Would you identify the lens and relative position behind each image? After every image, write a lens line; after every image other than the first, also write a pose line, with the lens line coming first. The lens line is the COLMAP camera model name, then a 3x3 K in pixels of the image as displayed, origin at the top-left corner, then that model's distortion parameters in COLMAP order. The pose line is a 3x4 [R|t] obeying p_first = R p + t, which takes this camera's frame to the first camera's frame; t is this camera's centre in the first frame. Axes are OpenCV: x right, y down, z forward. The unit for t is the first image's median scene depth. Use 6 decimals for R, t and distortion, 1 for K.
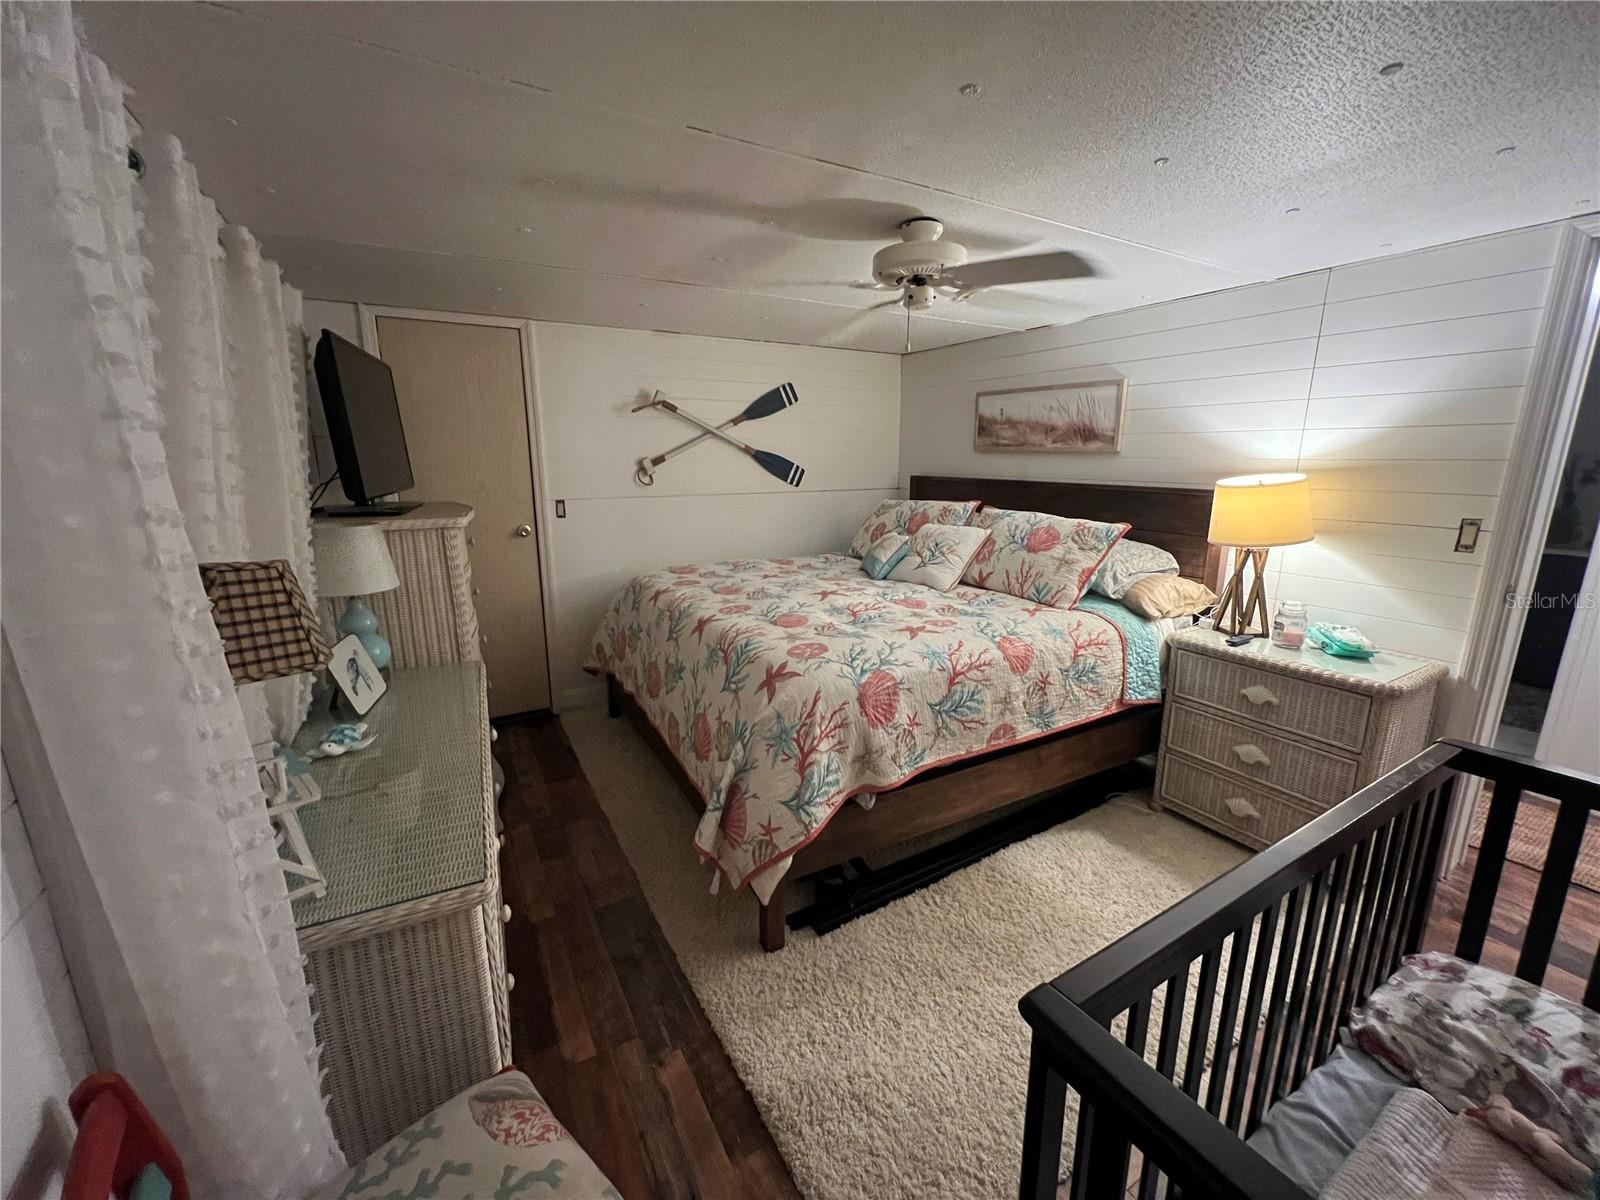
lens RADIAL K [[638.9, 0, 800.0], [0, 638.9, 600.0], [0, 0, 1]] dist [0.000191, -0.000014]
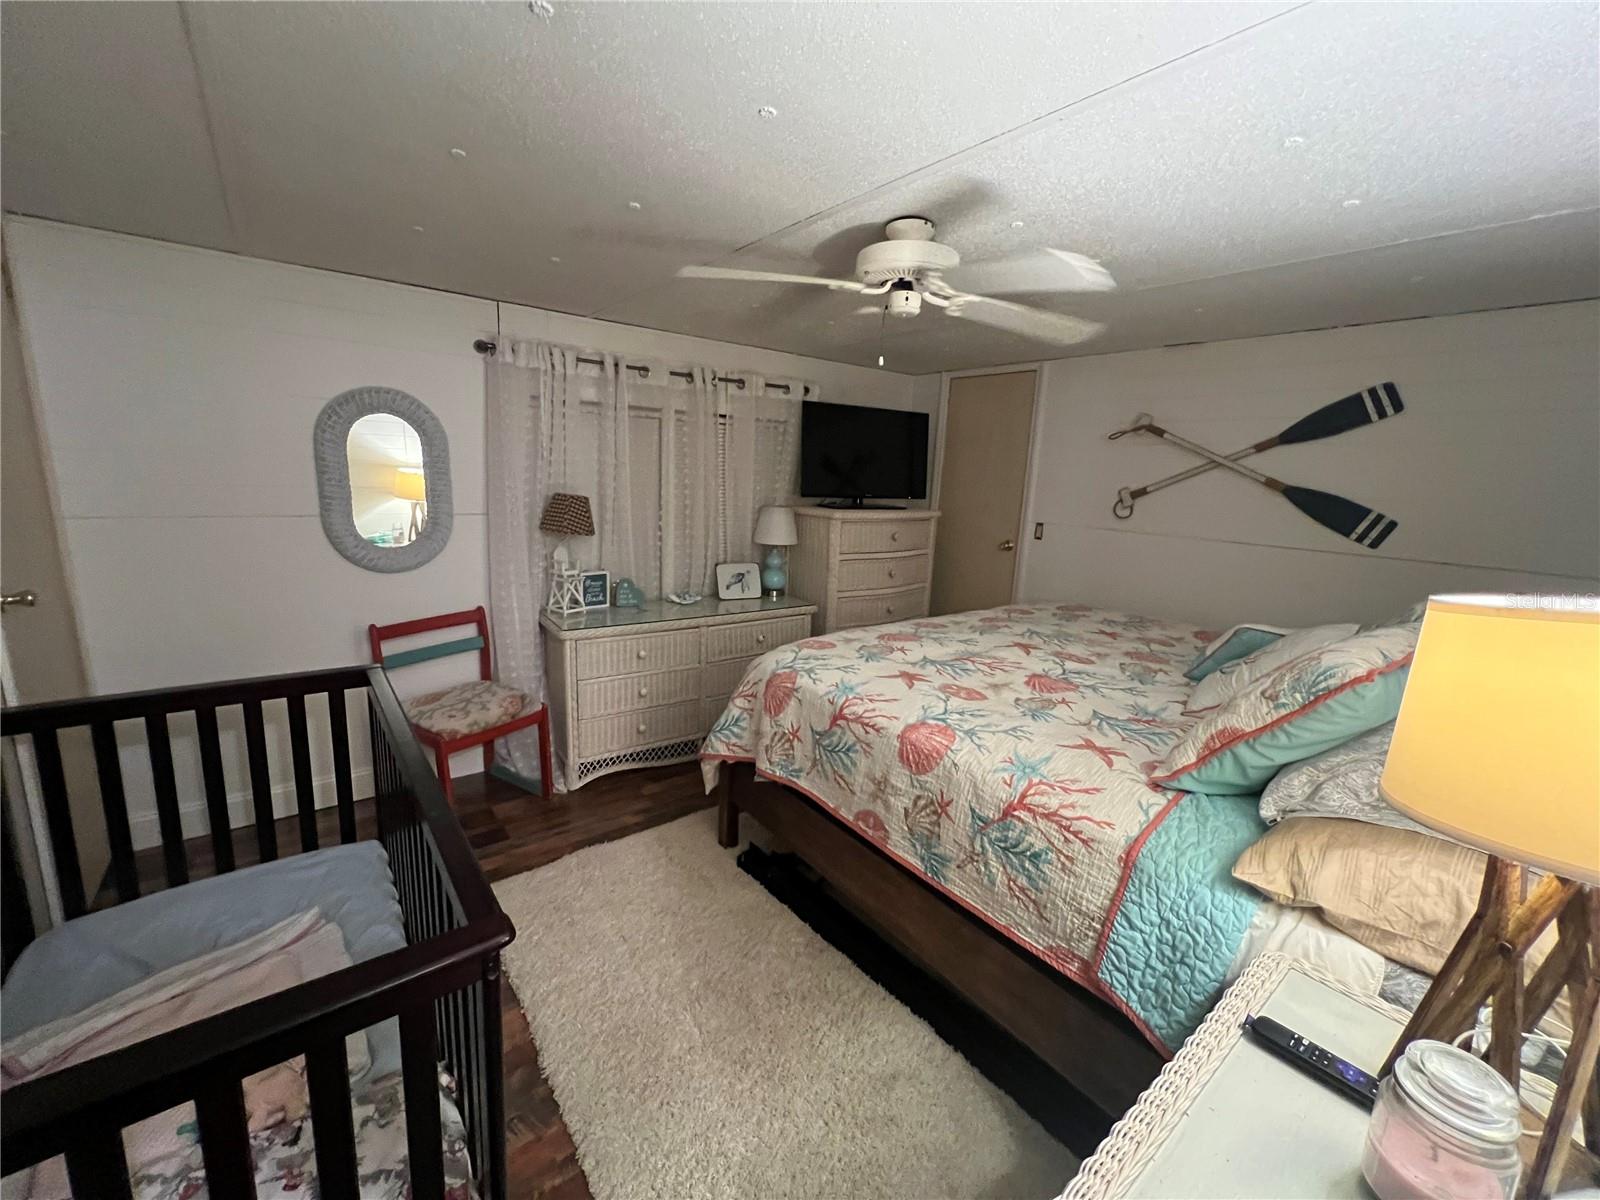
lens RADIAL K [[650.3, 0, 800.0], [0, 650.3, 600.0], [0, 0, 1]] dist [0.000372, 0.000150]
pose [[0.135291, 0.202678, -0.969855, 1.009256], [-0.263336, 0.951004, 0.162004, -0.159194], [0.955170, 0.233480, 0.182034, 0.684535]]
